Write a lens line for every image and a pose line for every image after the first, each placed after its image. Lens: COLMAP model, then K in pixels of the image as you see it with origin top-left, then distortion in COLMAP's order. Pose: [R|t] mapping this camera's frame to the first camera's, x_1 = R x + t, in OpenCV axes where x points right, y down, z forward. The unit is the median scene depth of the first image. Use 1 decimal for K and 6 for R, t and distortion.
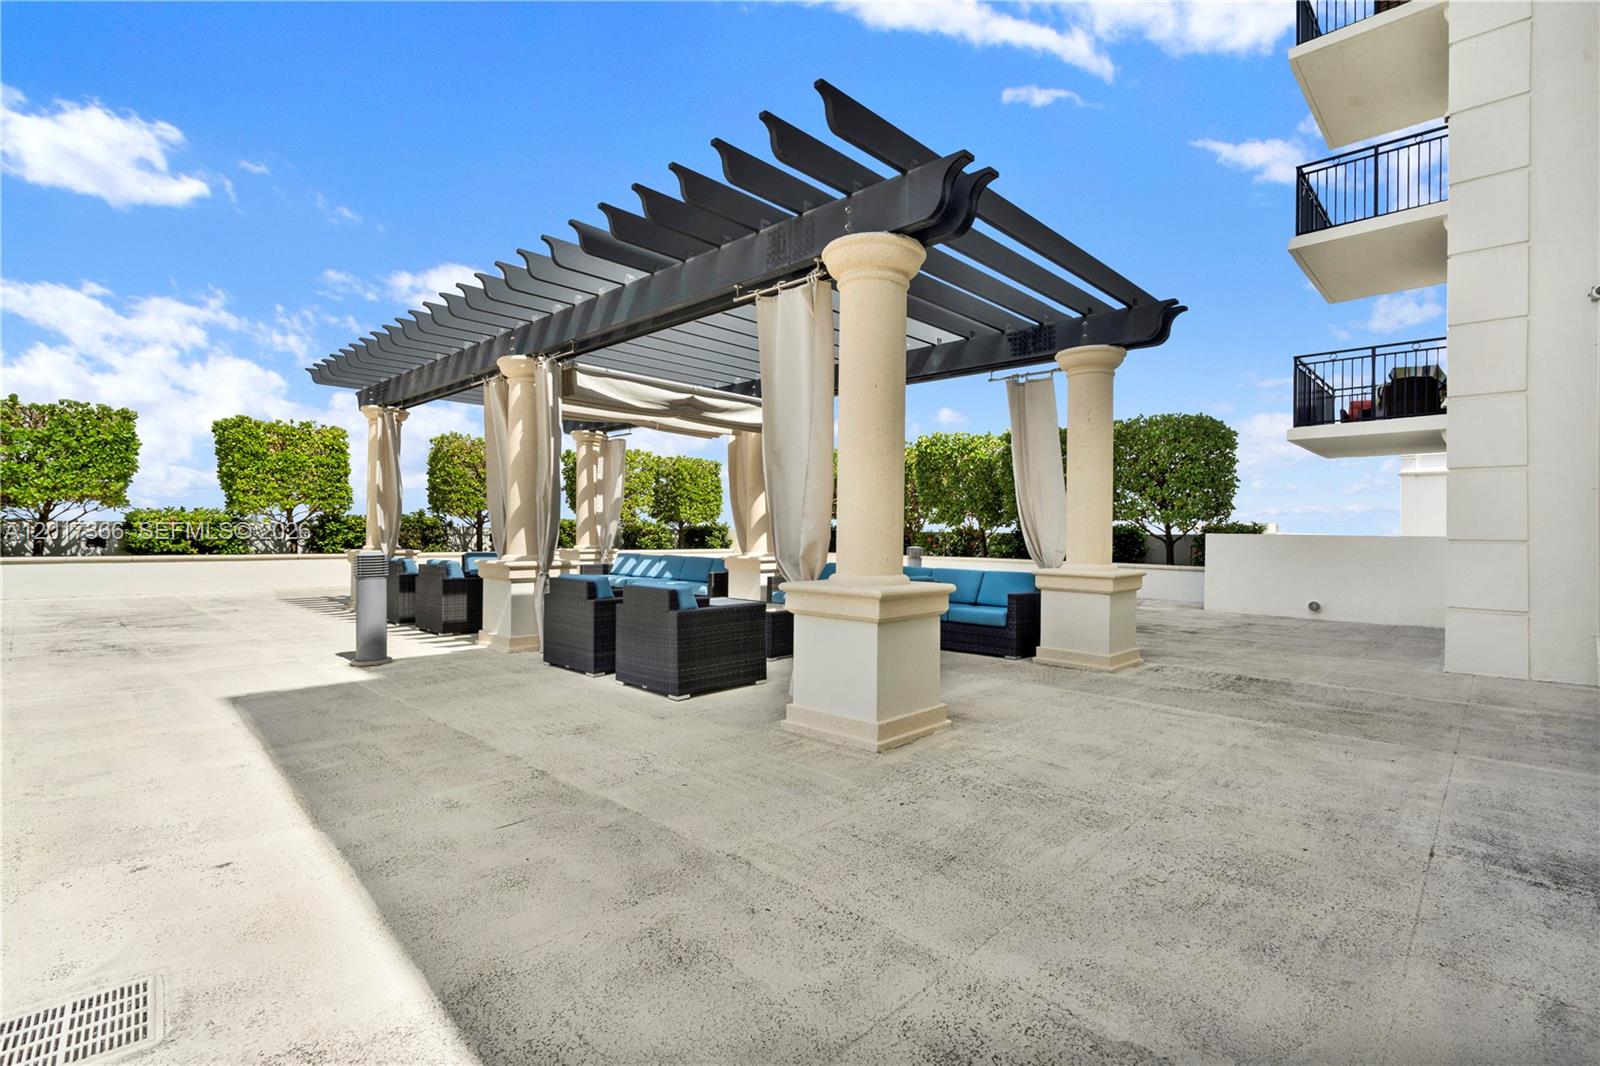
lens RADIAL K [[723.4, 0, 789.6], [0, 723.4, 534.8], [0, 0, 1]] dist [-0.001582, 0.000086]
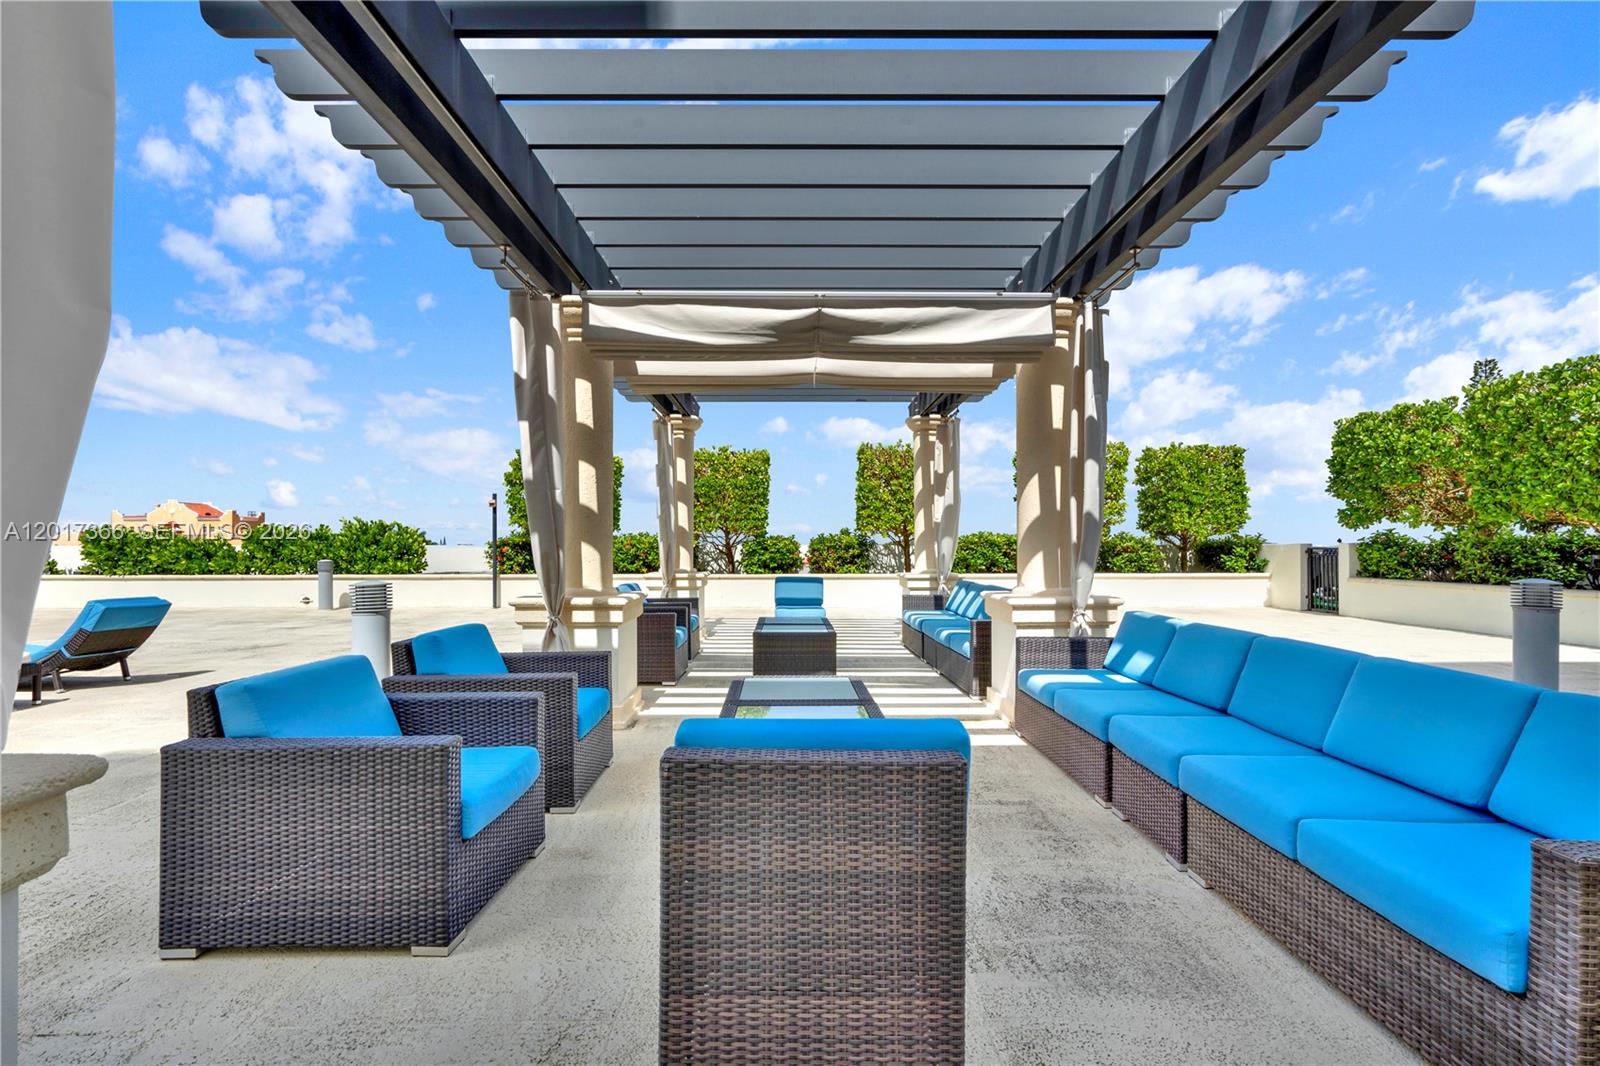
lens RADIAL K [[723.4, 0, 806.8], [0, 723.4, 546.0], [0, 0, 1]] dist [-0.001582, 0.000086]
pose [[0.708566, -0.012308, -0.705537, 0.137913], [0.005962, 0.999917, -0.011456, -0.001159], [0.705619, 0.003911, 0.708580, 0.322961]]
